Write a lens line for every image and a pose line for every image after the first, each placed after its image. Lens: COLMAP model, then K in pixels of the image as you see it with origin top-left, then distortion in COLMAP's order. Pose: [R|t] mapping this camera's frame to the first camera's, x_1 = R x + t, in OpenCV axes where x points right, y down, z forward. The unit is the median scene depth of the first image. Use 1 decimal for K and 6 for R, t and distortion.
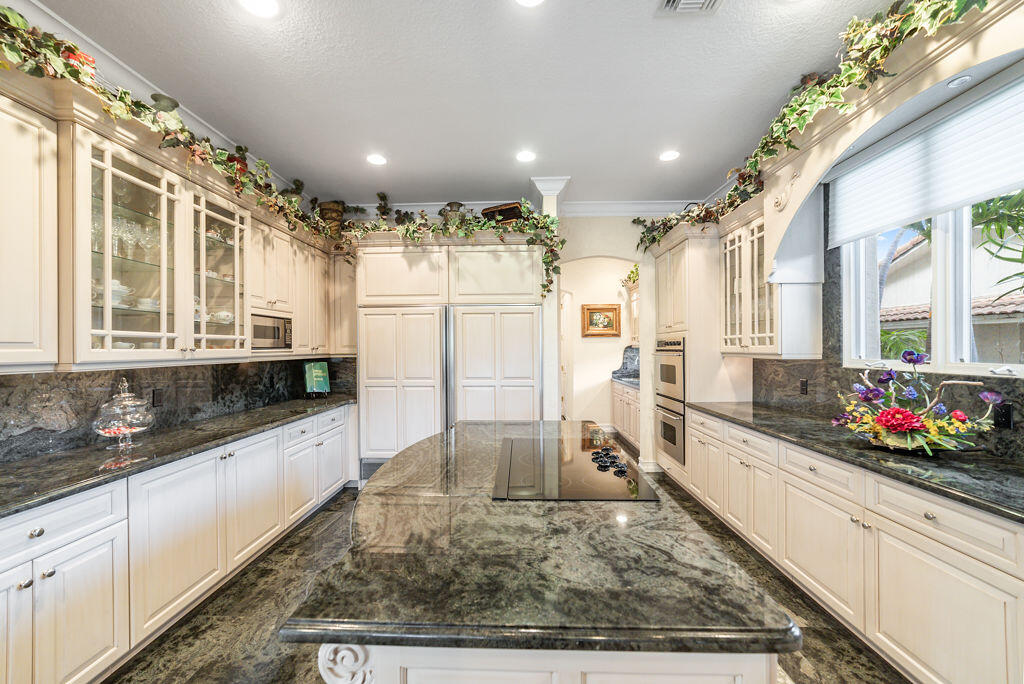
lens RADIAL K [[404.1, 0, 506.6], [0, 404.1, 348.7], [0, 0, 1]] dist [-0.019637, 0.006797]
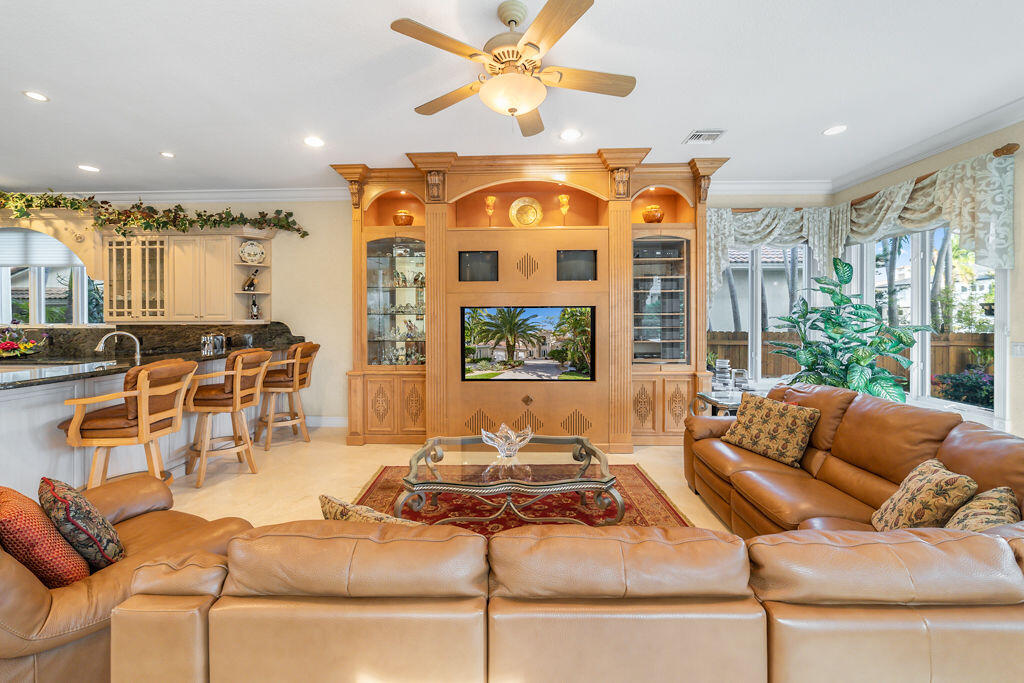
lens RADIAL K [[406.9, 0, 520.8], [0, 406.9, 318.4], [0, 0, 1]] dist [-0.015947, 0.004556]
pose [[0.007272, 0.004240, 0.999965, -0.813863], [0.002463, 0.999988, -0.004258, 0.009601], [-0.999971, 0.002494, 0.007262, -1.194686]]
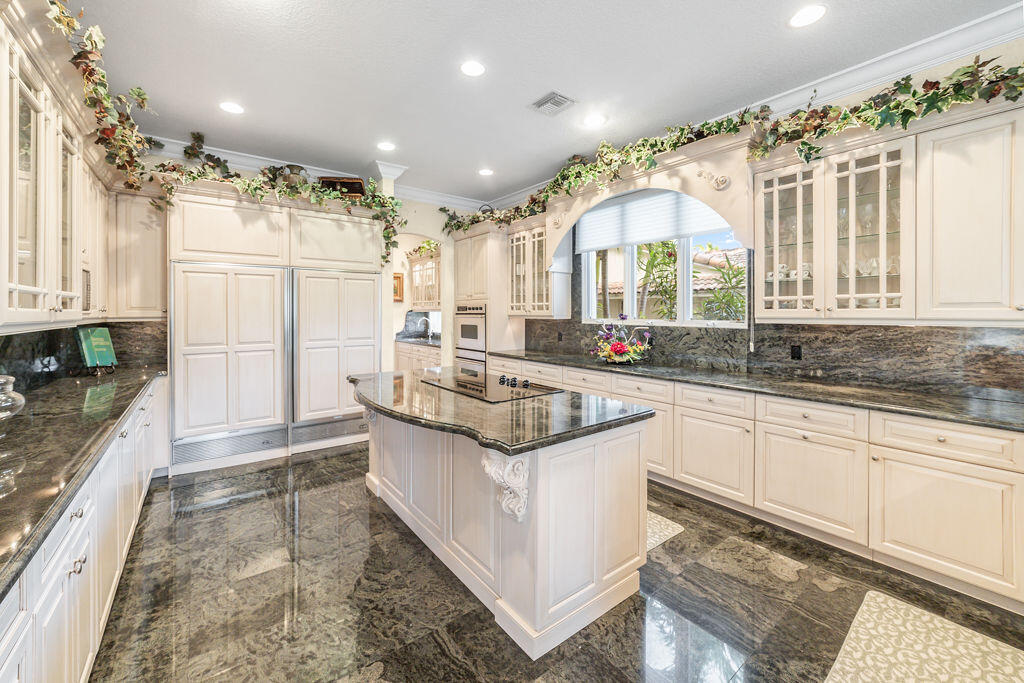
lens RADIAL K [[404.1, 0, 505.6], [0, 404.1, 312.3], [0, 0, 1]] dist [-0.019637, 0.006797]
pose [[0.777432, 0.005040, 0.628947, -0.370295], [-0.003046, 0.999986, -0.004247, 0.005238], [-0.628959, 0.001386, 0.777437, -0.107912]]
